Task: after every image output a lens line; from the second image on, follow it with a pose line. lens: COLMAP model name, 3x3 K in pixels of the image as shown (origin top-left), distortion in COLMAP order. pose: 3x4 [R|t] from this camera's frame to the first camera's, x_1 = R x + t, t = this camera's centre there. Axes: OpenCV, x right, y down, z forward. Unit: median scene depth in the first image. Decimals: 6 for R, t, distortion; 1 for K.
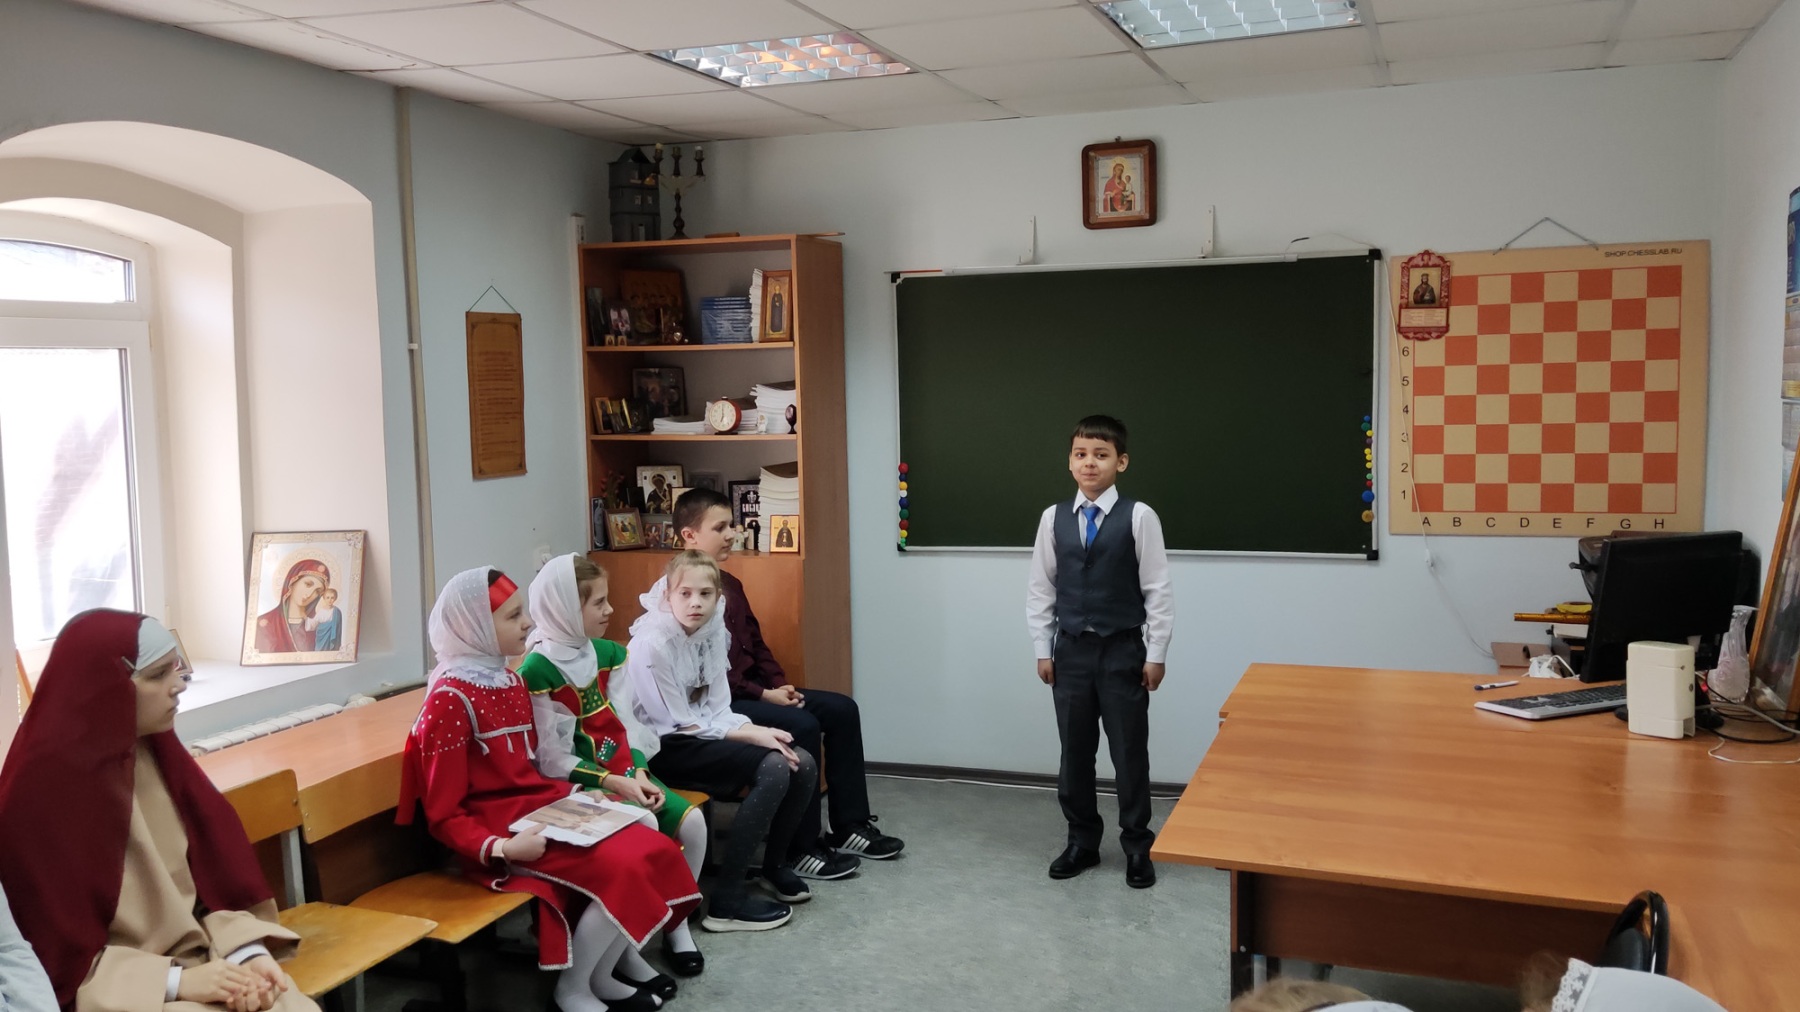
lens RADIAL K [[1573.9, 0, 880.5], [0, 1573.9, 499.4], [0, 0, 1]] dist [0.110884, -0.164939]
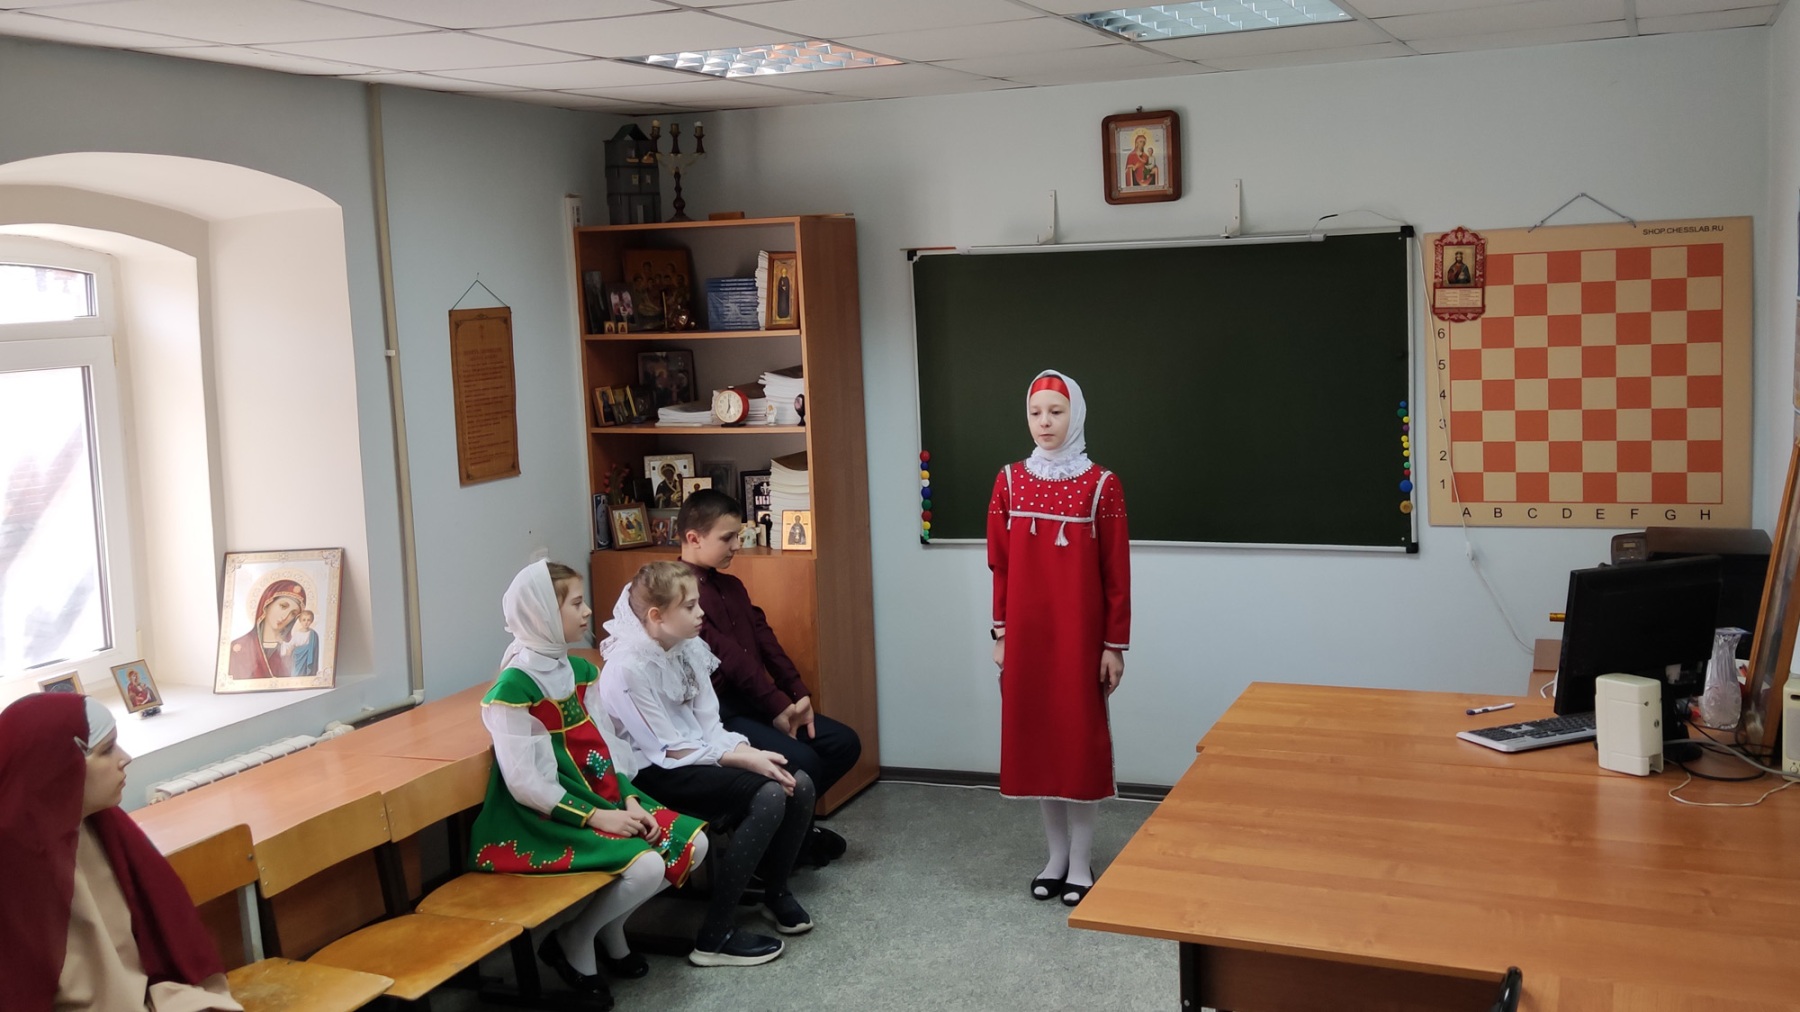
lens RADIAL K [[1775.5, 0, 972.8], [0, 1775.5, 426.0], [0, 0, 1]] dist [0.099324, -0.148782]
pose [[0.999782, -0.017381, -0.011580, 0.062891], [0.017448, 0.999831, 0.005718, -0.048944], [0.011479, -0.005918, 0.999917, -0.067551]]
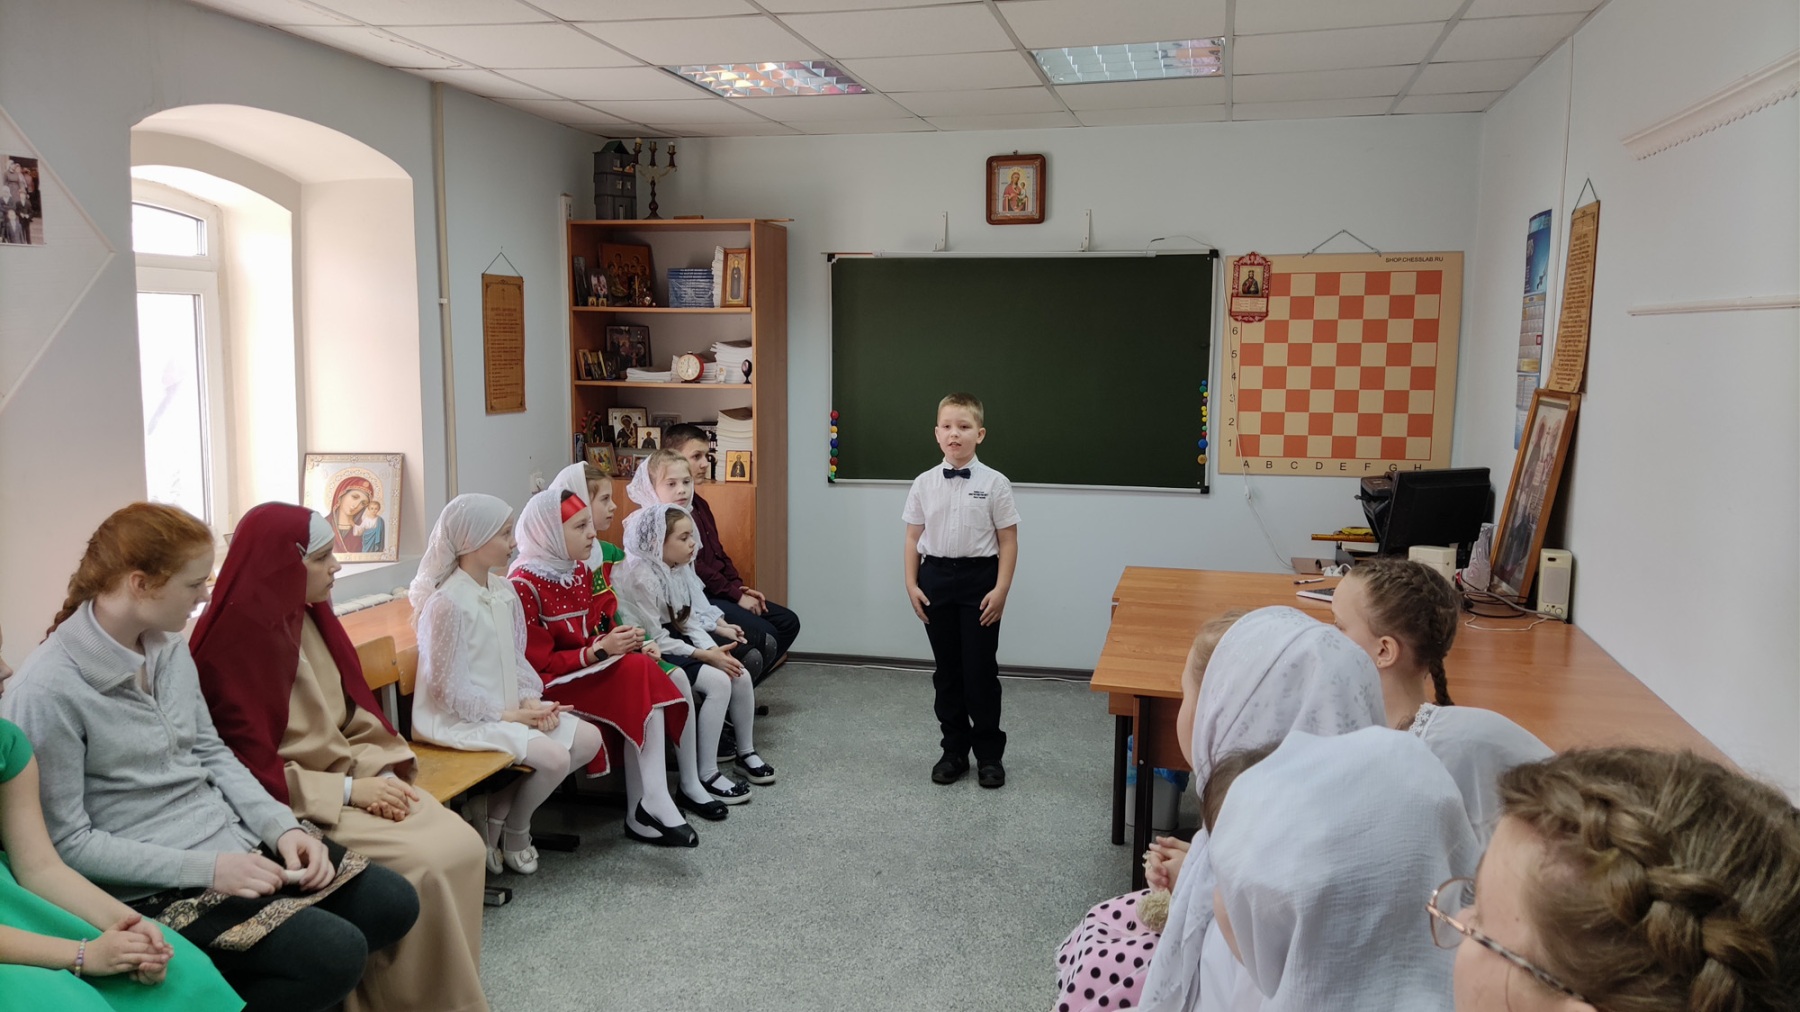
lens RADIAL K [[1383.4, 0, 900.0], [0, 1383.4, 506.0], [0, 0, 1]] dist [0.057236, -0.003916]
pose [[0.992892, 0.014744, 0.118102, -0.068387], [-0.019024, 0.999199, 0.035197, 0.013855], [-0.117488, -0.037193, 0.992378, -0.085254]]
